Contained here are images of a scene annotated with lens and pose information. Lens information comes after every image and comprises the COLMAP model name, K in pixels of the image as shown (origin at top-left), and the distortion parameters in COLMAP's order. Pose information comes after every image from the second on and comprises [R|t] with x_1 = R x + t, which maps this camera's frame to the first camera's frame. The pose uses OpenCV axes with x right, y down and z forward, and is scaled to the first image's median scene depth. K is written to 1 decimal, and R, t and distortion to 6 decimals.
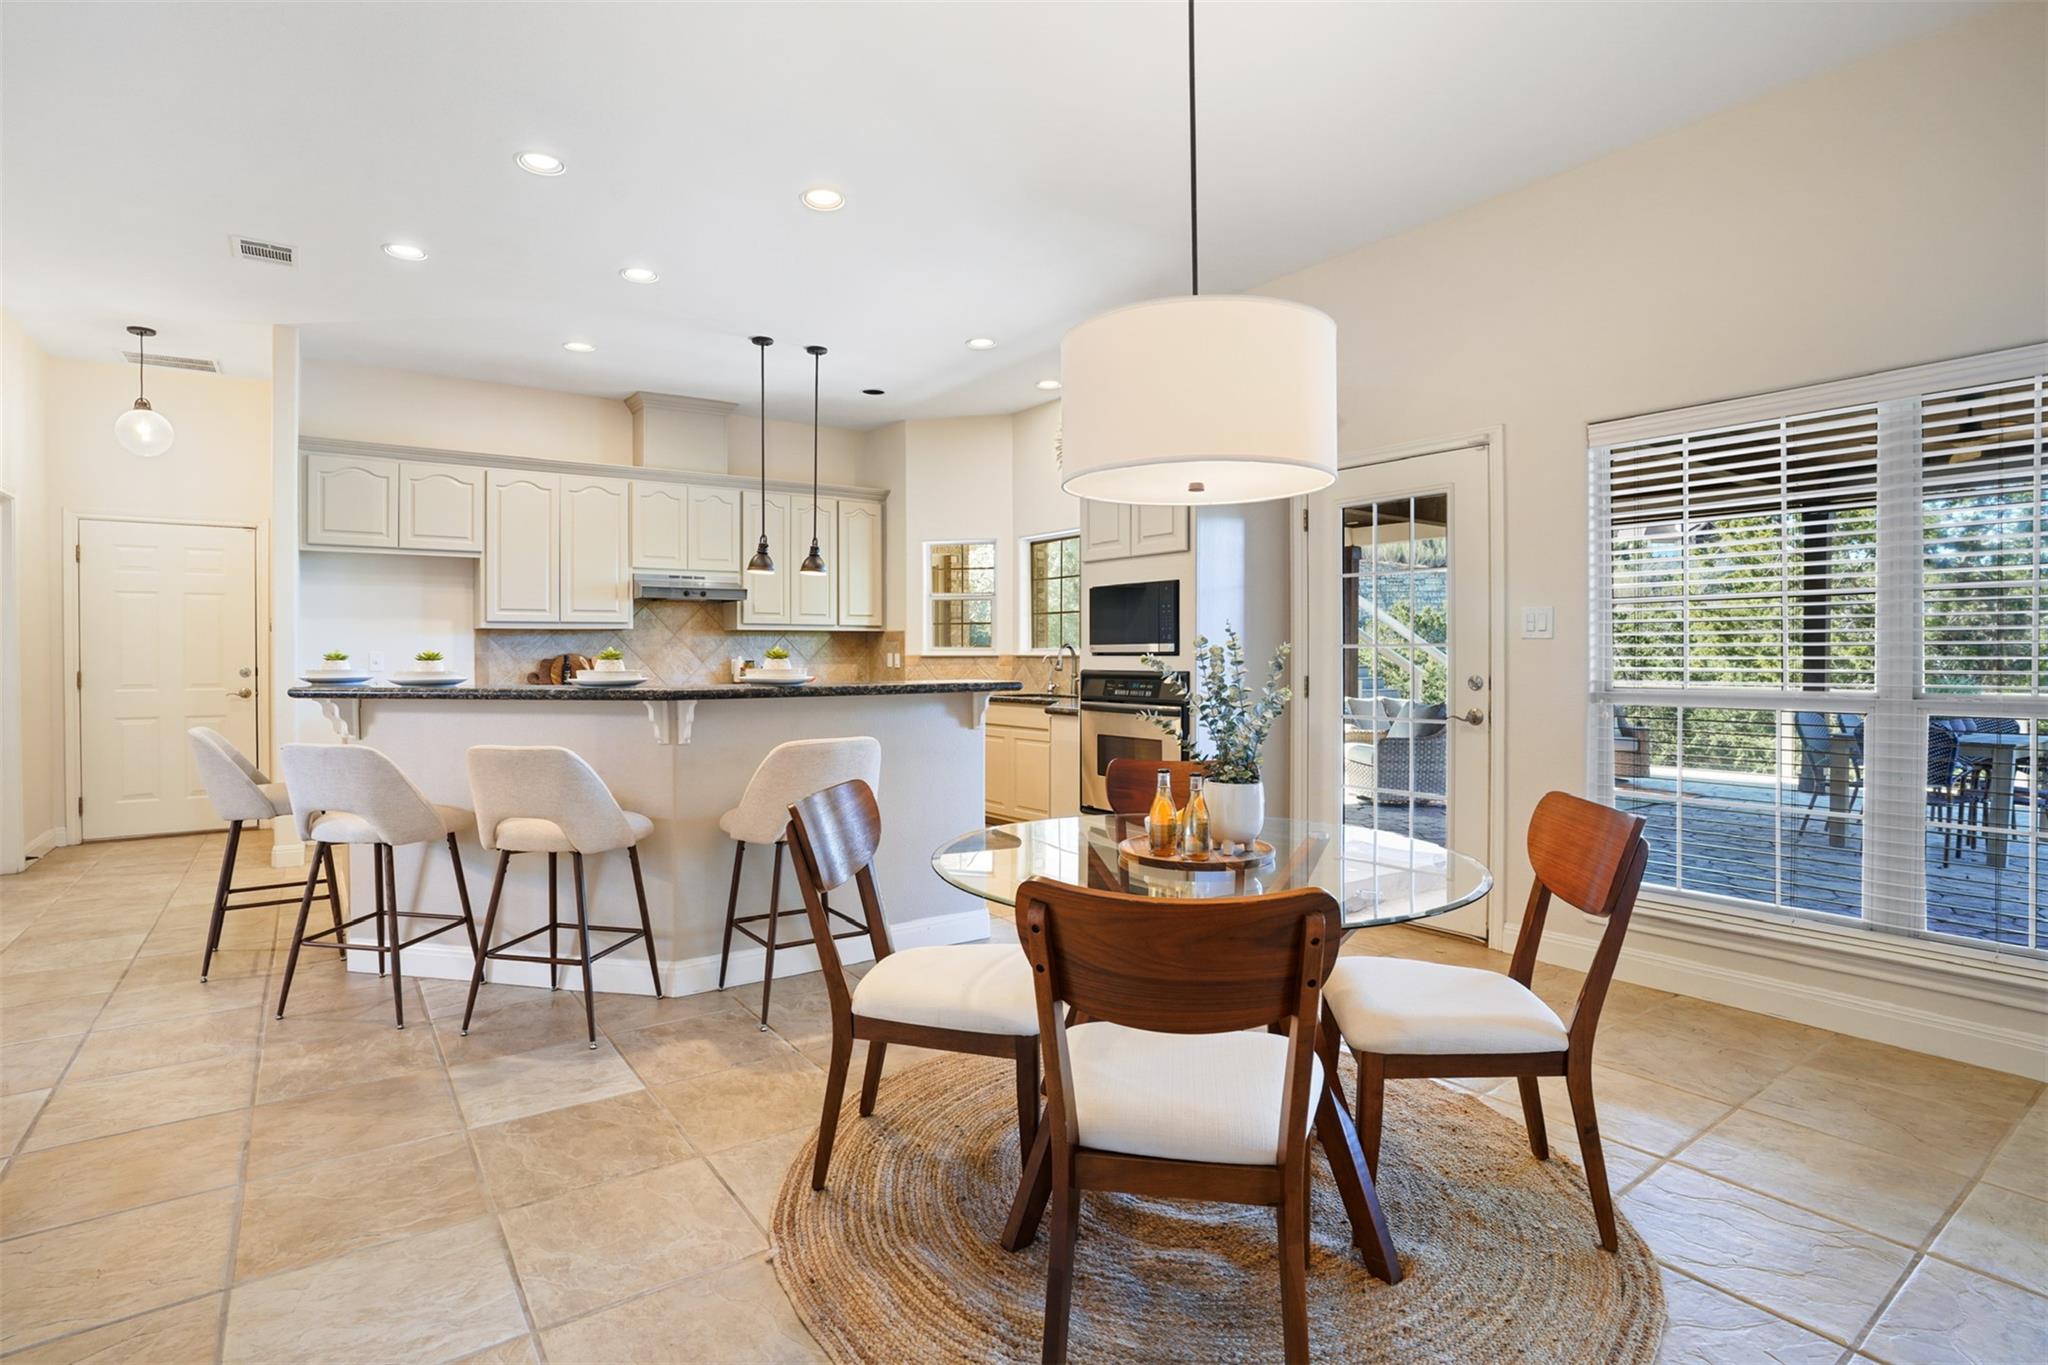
lens RADIAL K [[1001.8, 0, 1011.9], [0, 1001.8, 673.8], [0, 0, 1]] dist [-0.040855, 0.002523]
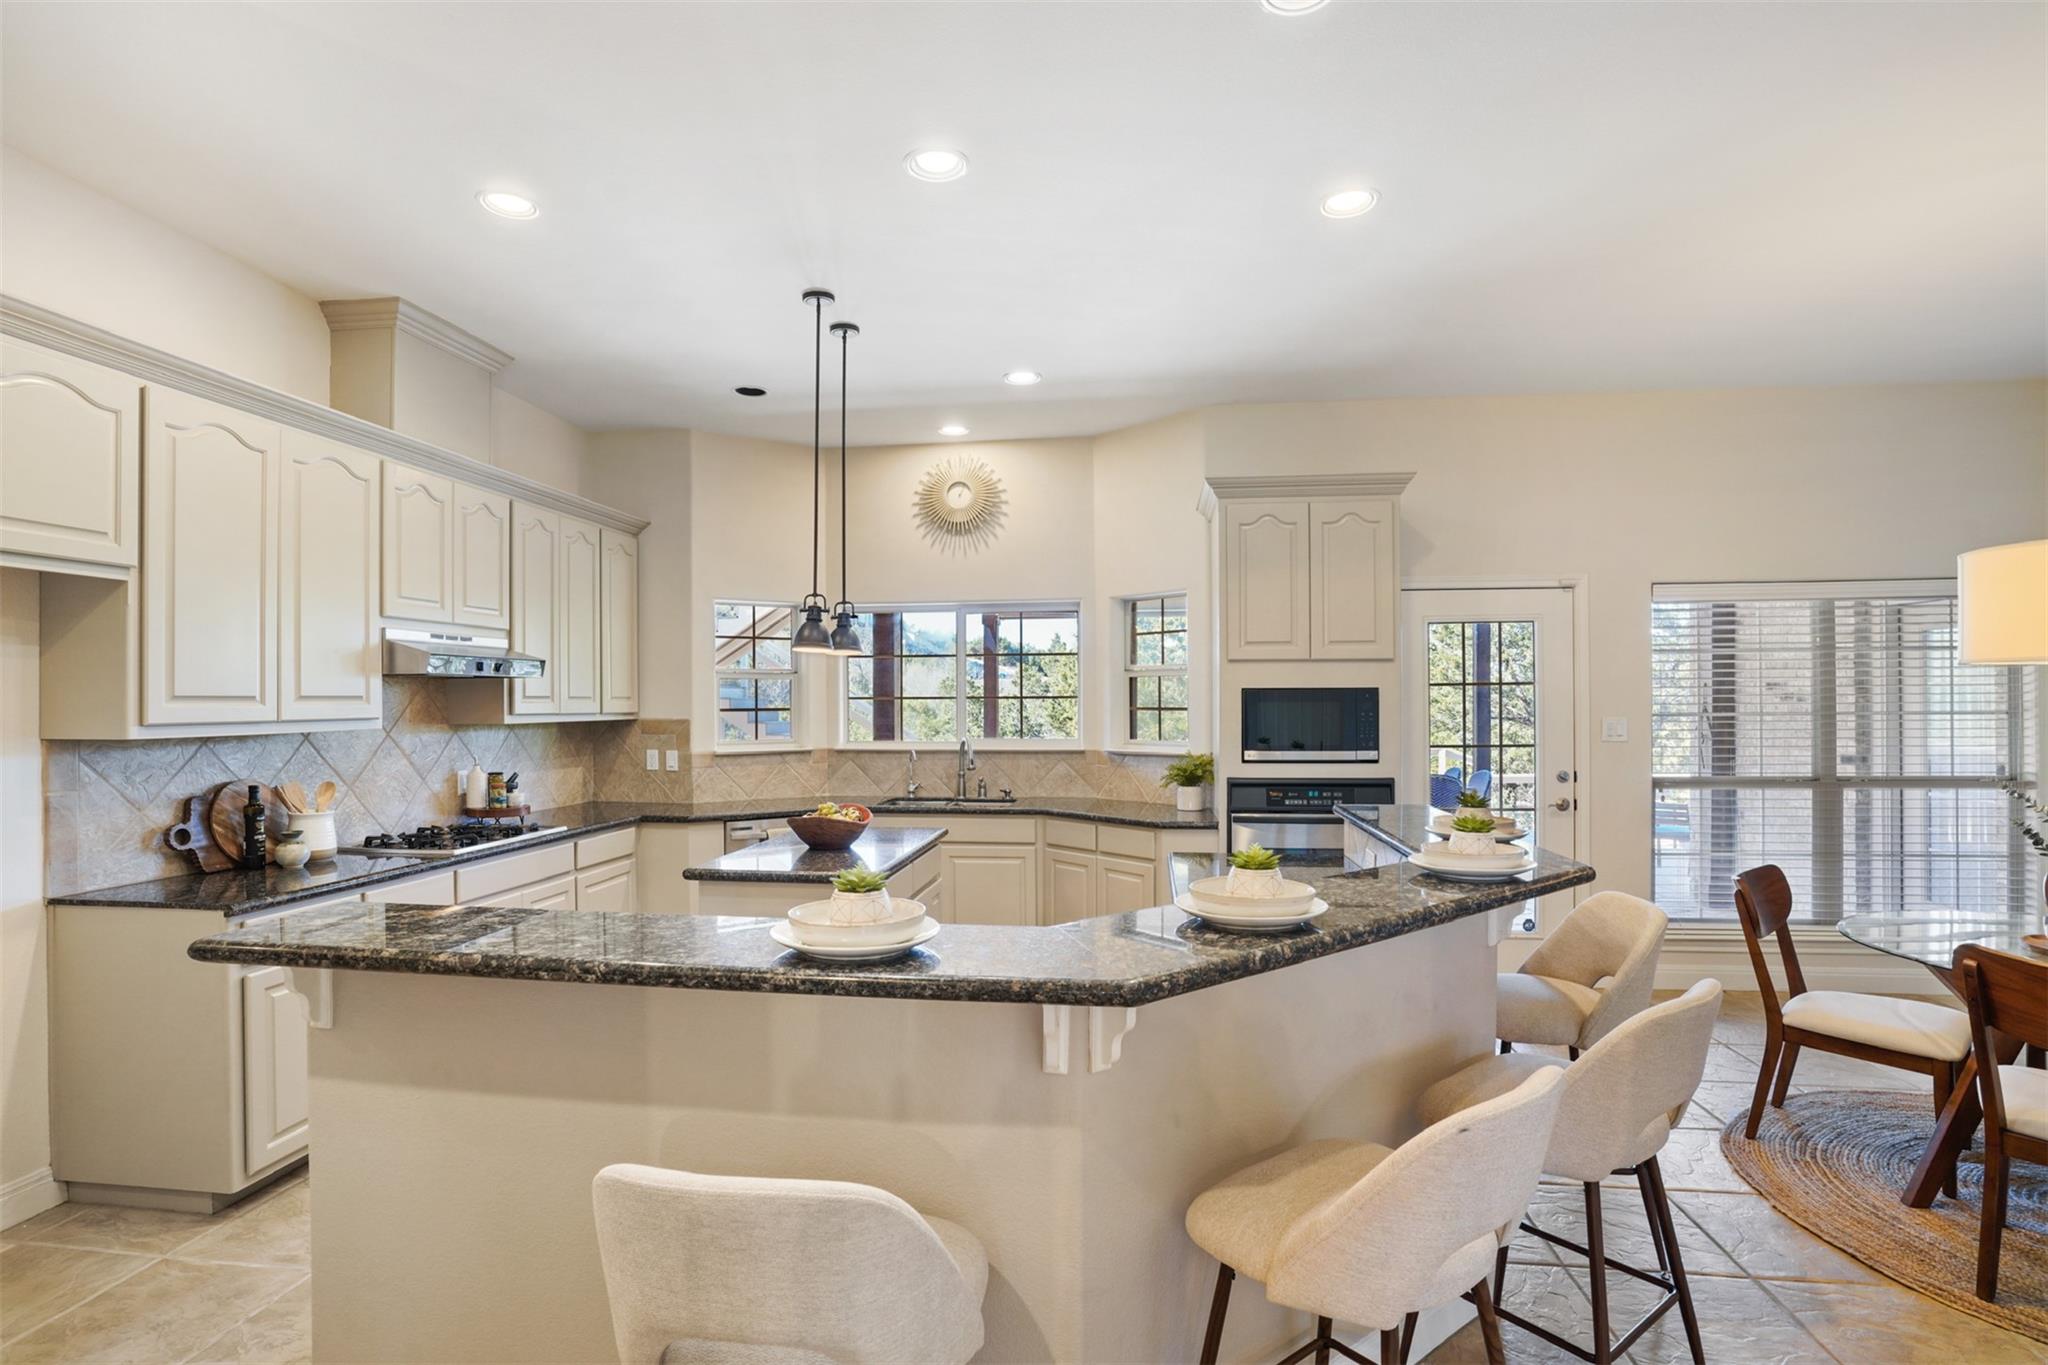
lens RADIAL K [[1001.8, 0, 988.4], [0, 1001.8, 703.6], [0, 0, 1]] dist [-0.040855, 0.002523]
pose [[0.687411, -0.002187, 0.726266, -0.556492], [0.016821, 0.999775, -0.012911, -0.047736], [-0.726074, 0.021092, 0.687293, 0.402198]]
